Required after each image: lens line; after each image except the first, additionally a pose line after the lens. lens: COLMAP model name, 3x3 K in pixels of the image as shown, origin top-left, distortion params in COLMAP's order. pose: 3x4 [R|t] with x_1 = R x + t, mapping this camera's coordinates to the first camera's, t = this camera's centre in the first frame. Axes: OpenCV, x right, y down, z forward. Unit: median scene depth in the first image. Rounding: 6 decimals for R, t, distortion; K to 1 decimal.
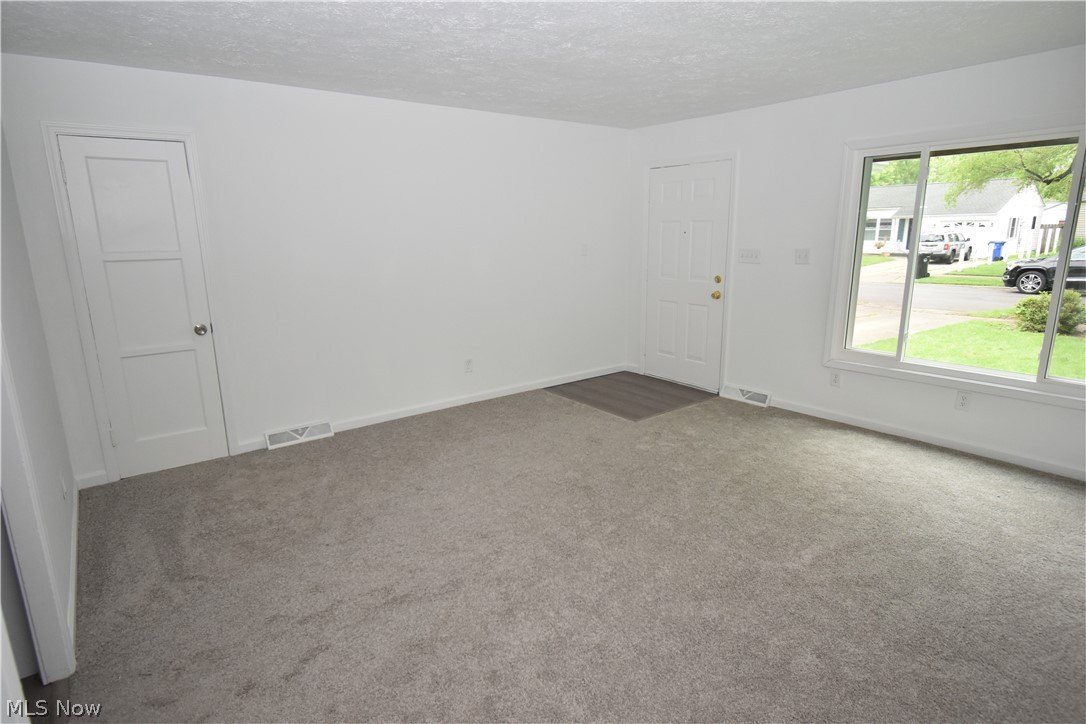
lens RADIAL K [[584.2, 0, 540.6], [0, 584.2, 360.8], [0, 0, 1]] dist [-0.000496, -0.000267]
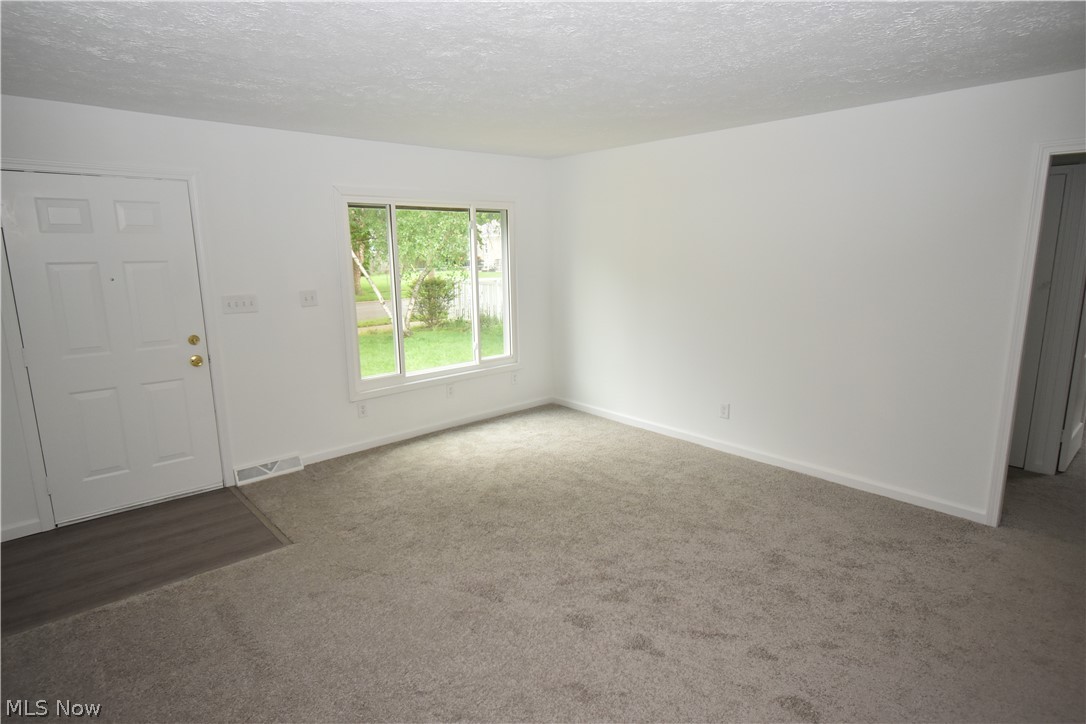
lens RADIAL K [[584.2, 0, 543.5], [0, 584.2, 361.8], [0, 0, 1]] dist [-0.000496, -0.000267]
pose [[-0.091577, -0.165485, 0.981951, -0.484363], [0.237519, 0.954004, 0.182926, -0.149154], [-0.967057, 0.249984, -0.048059, 0.645635]]
